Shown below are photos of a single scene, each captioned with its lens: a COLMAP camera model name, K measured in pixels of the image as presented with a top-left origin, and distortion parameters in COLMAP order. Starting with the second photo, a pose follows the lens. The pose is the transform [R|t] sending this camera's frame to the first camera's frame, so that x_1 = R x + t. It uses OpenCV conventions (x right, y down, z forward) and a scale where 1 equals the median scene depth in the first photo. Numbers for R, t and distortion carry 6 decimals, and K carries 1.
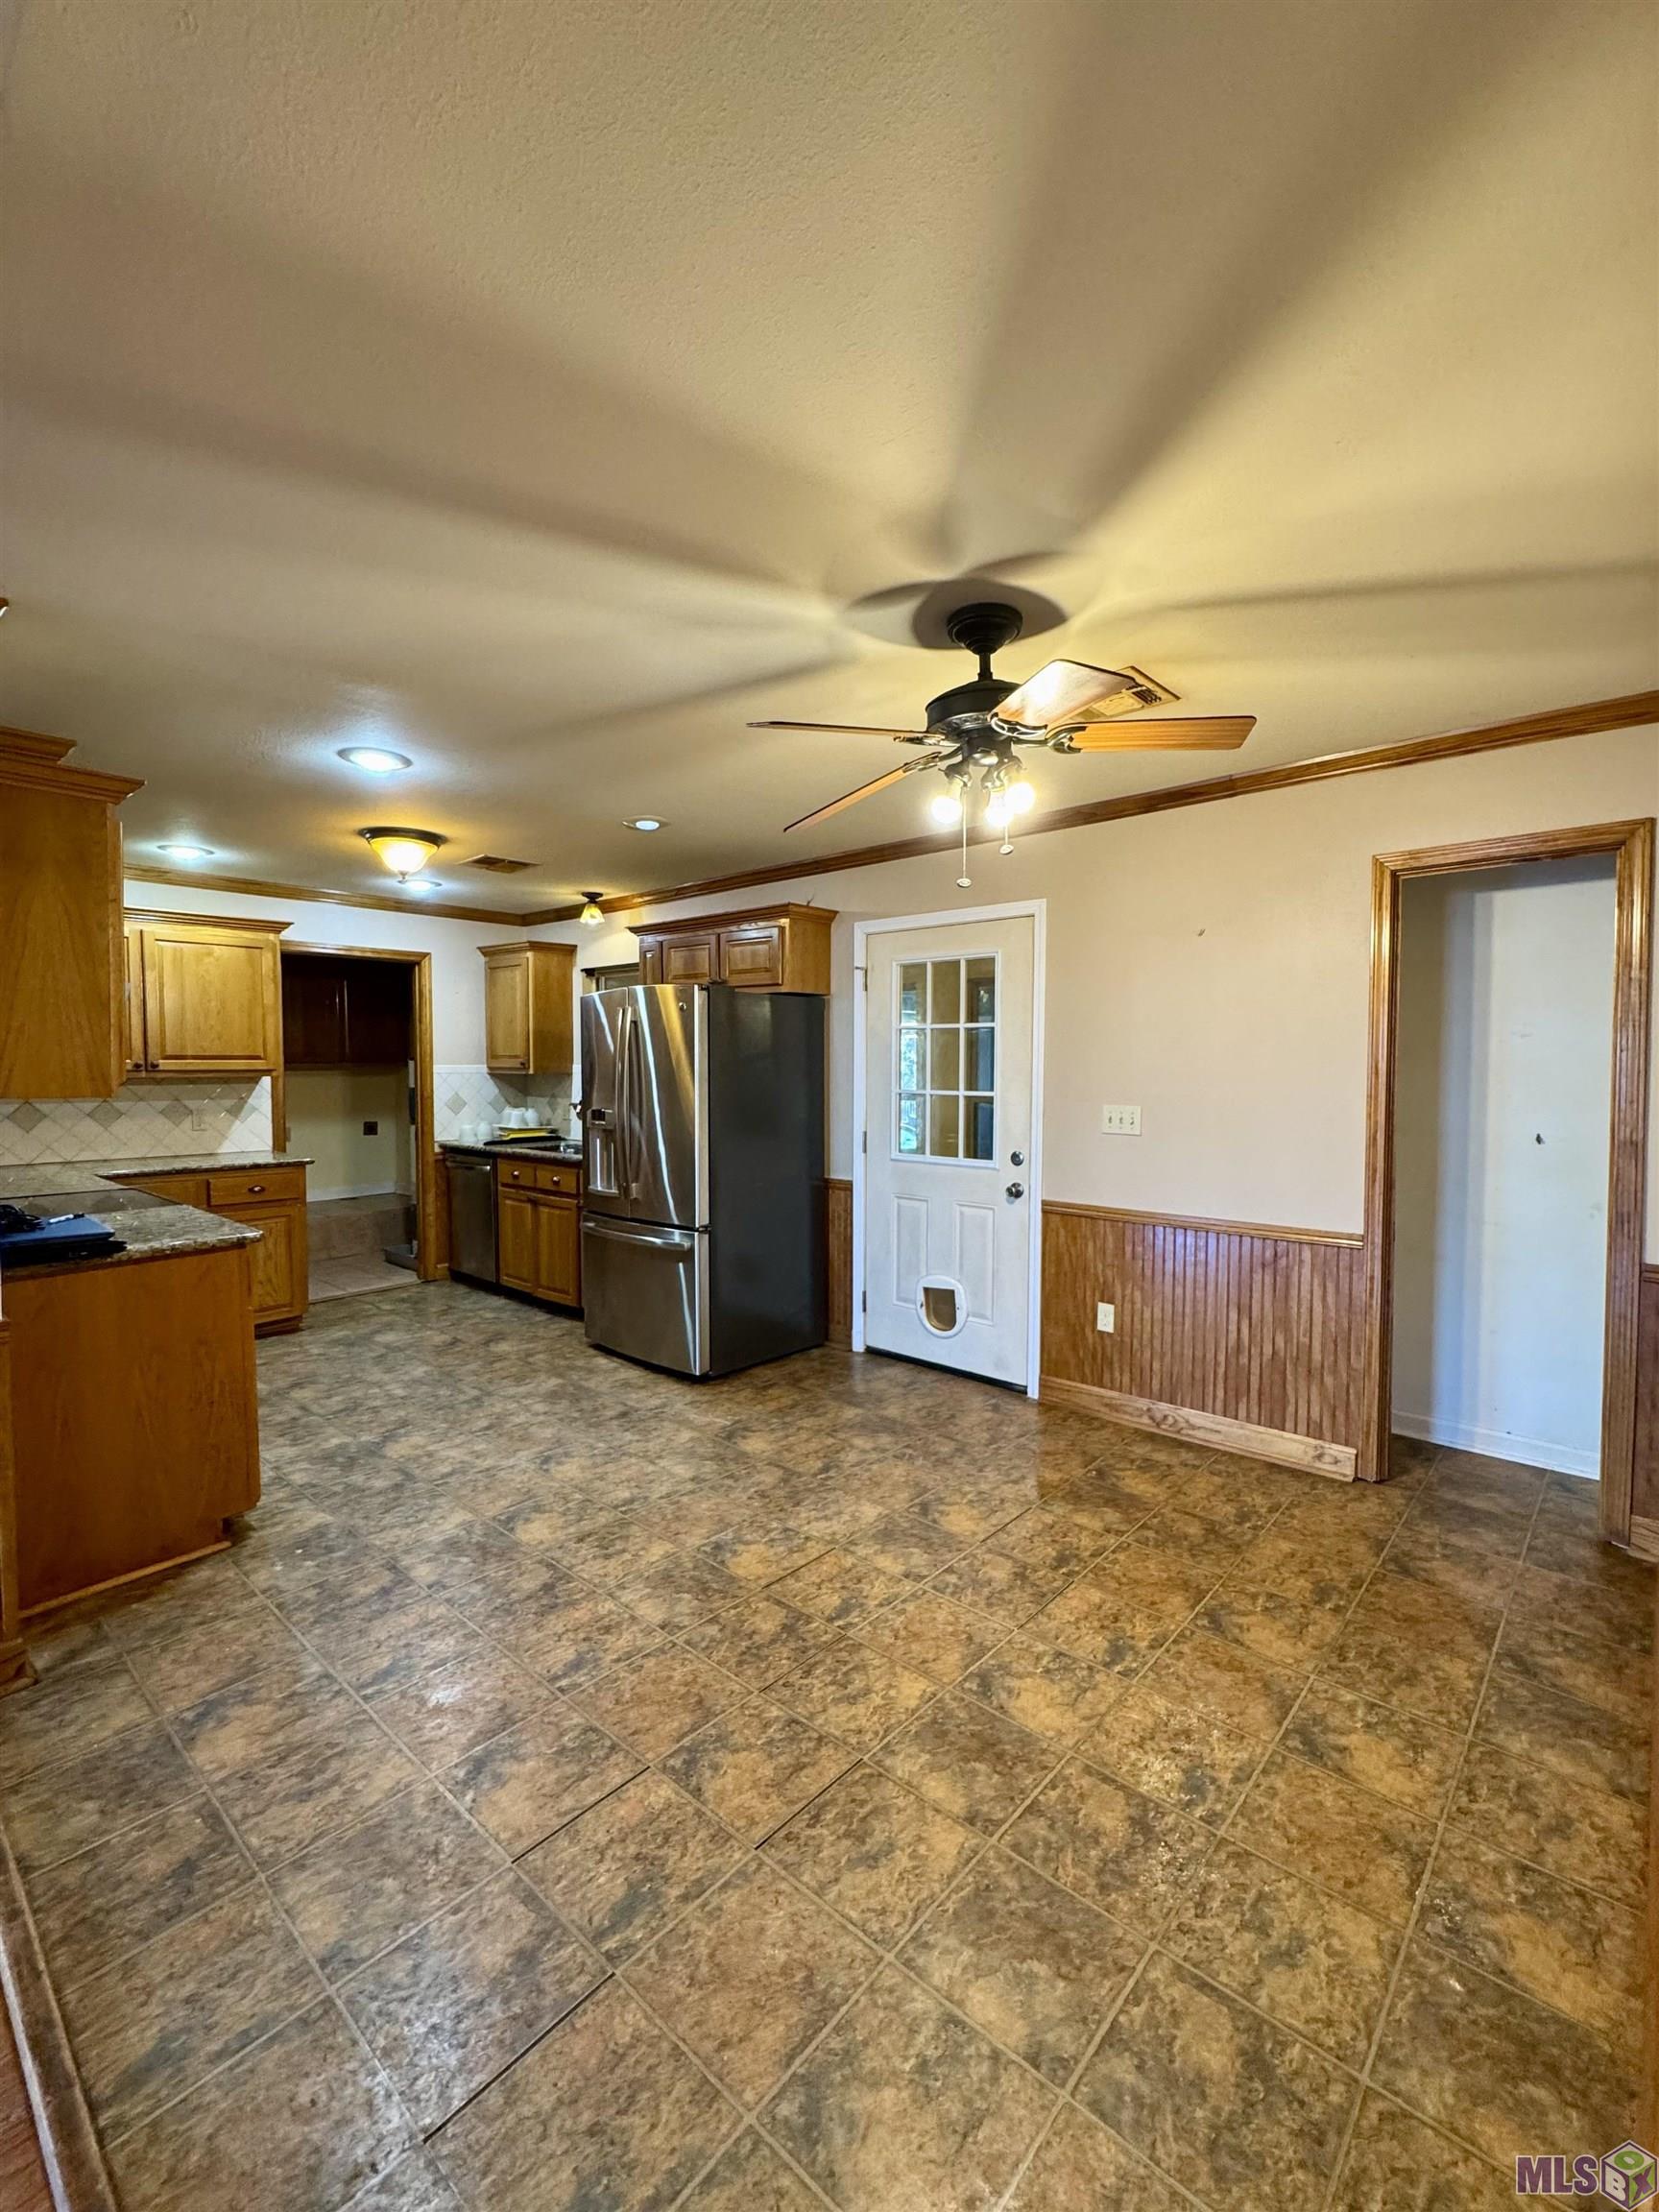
lens RADIAL K [[957.7, 0, 822.9], [0, 957.7, 1102.8], [0, 0, 1]] dist [-0.005147, 0.000950]
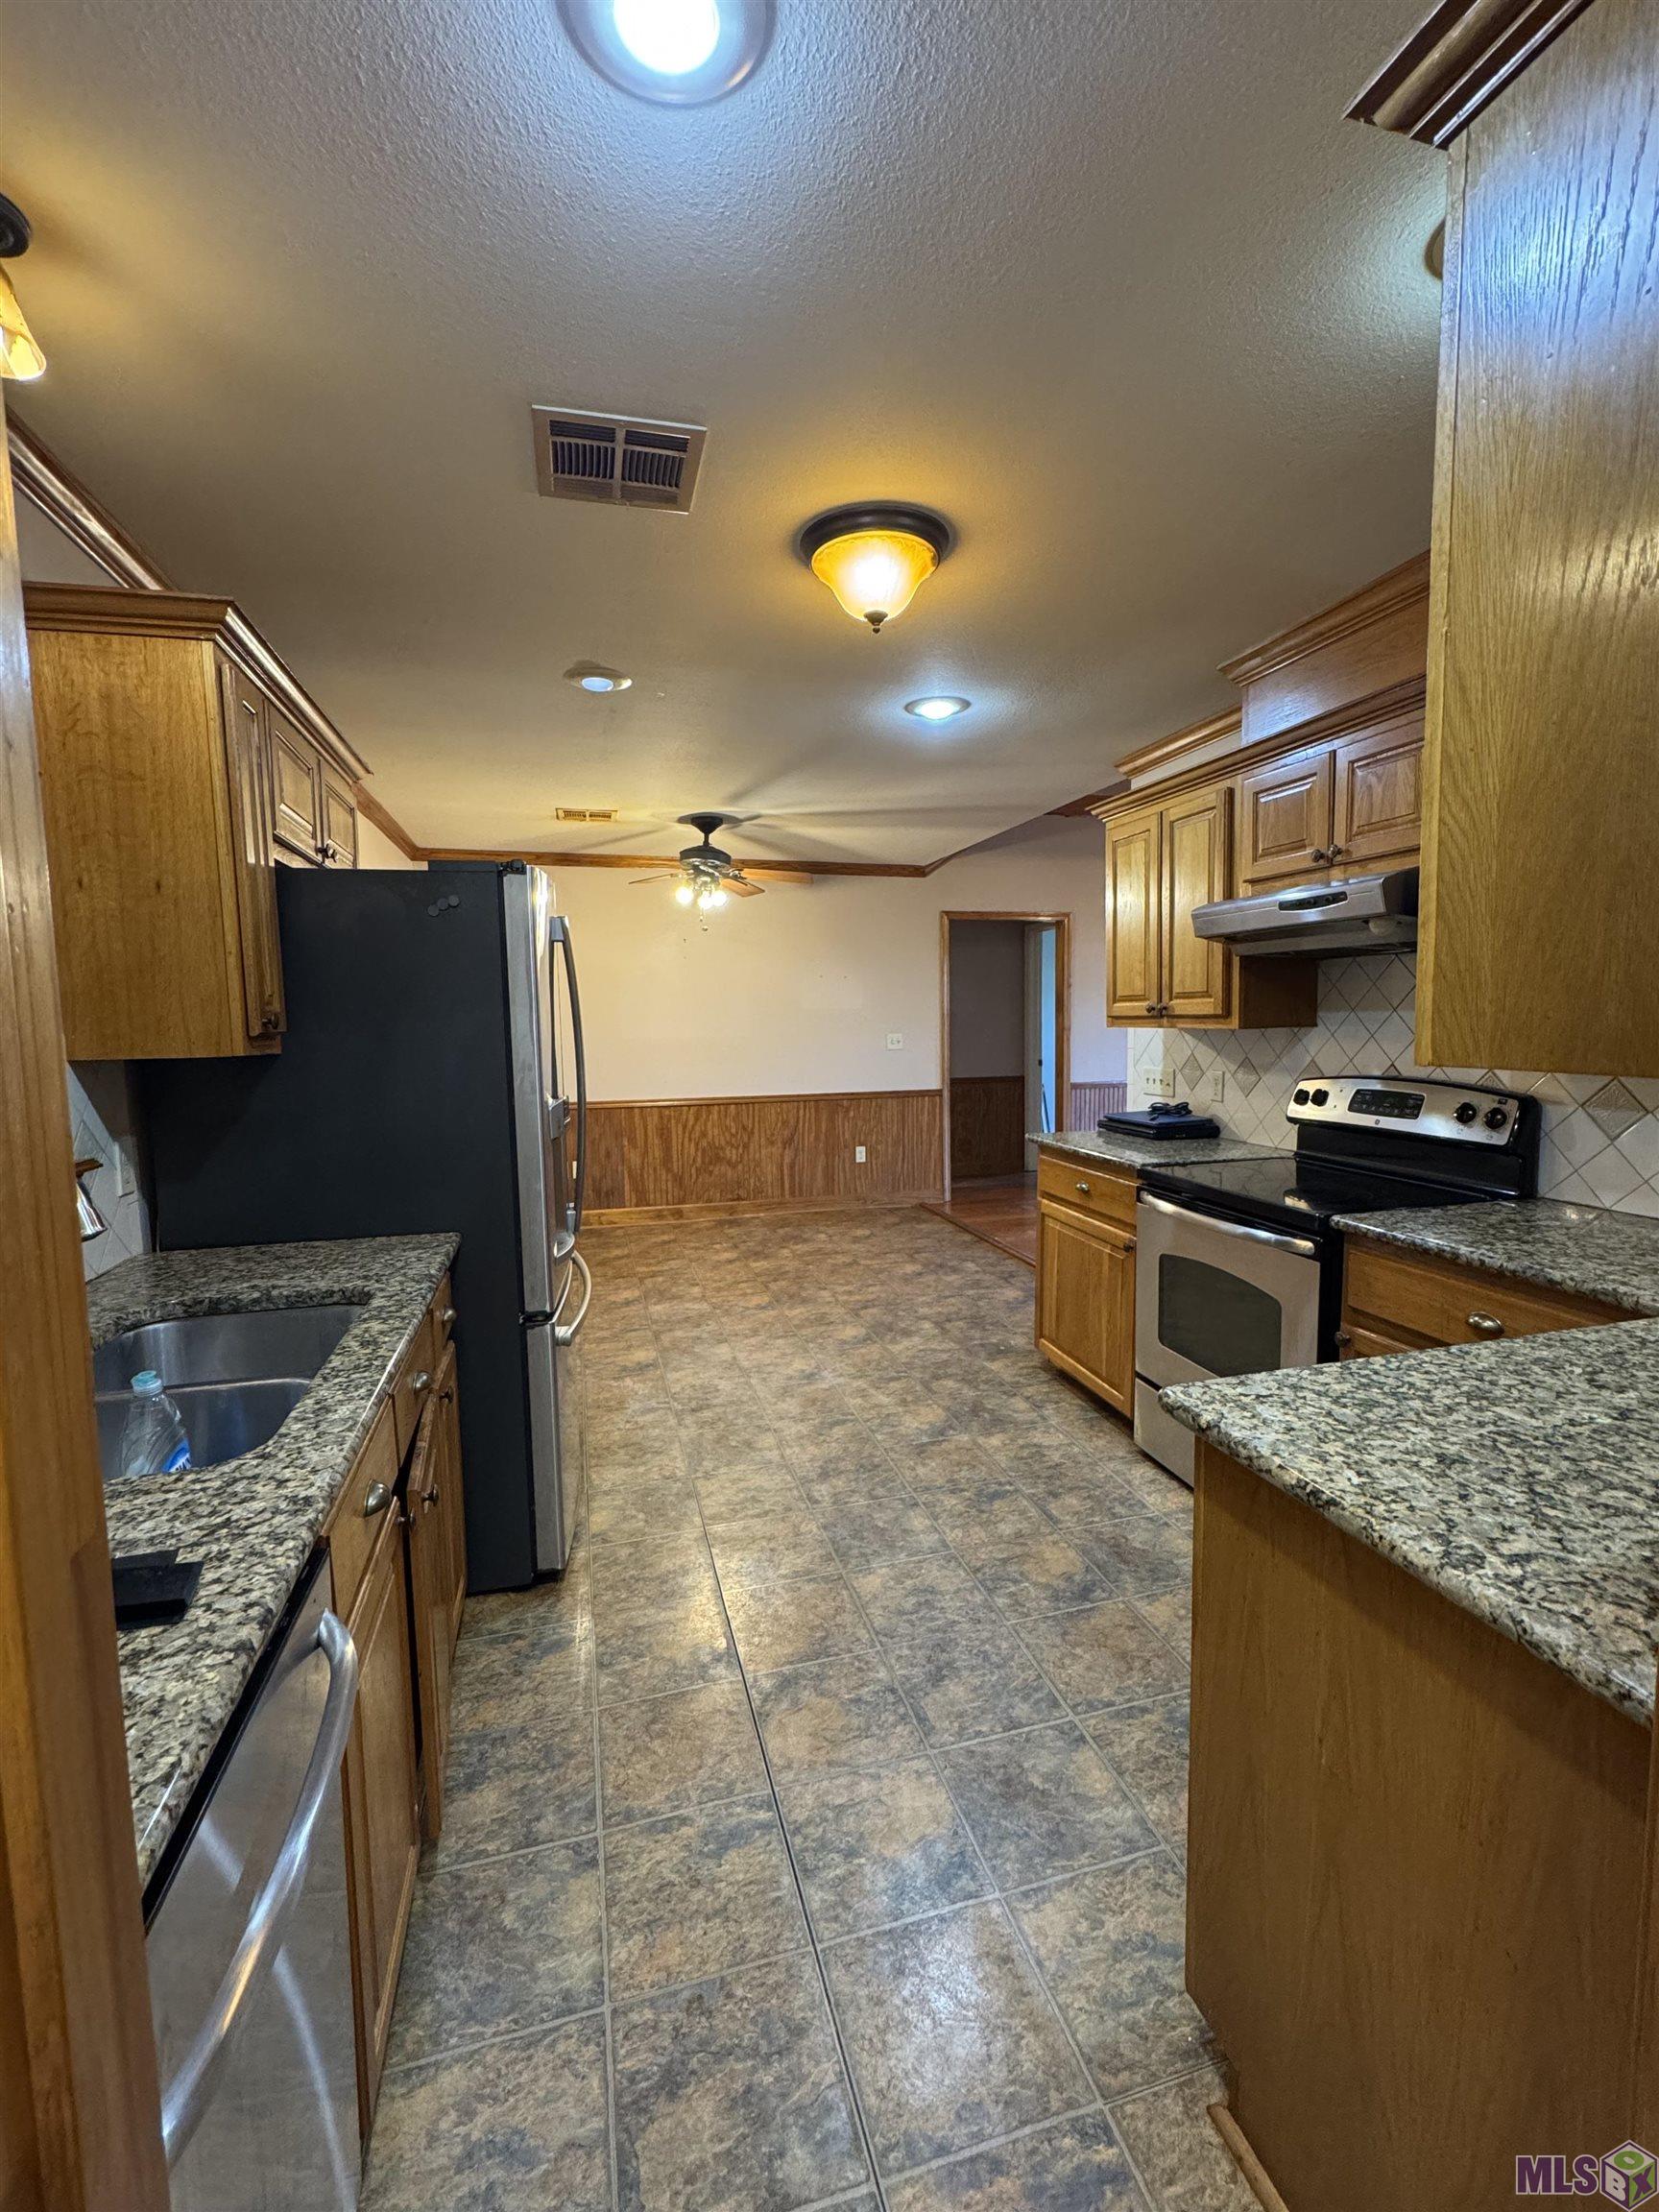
lens RADIAL K [[957.7, 0, 829.0], [0, 957.7, 1108.3], [0, 0, 1]] dist [-0.005147, 0.000950]
pose [[-0.842261, -0.041946, 0.537436, -0.975292], [0.036110, 0.990339, 0.133885, -0.082039], [-0.537860, 0.132172, -0.832609, 2.054513]]
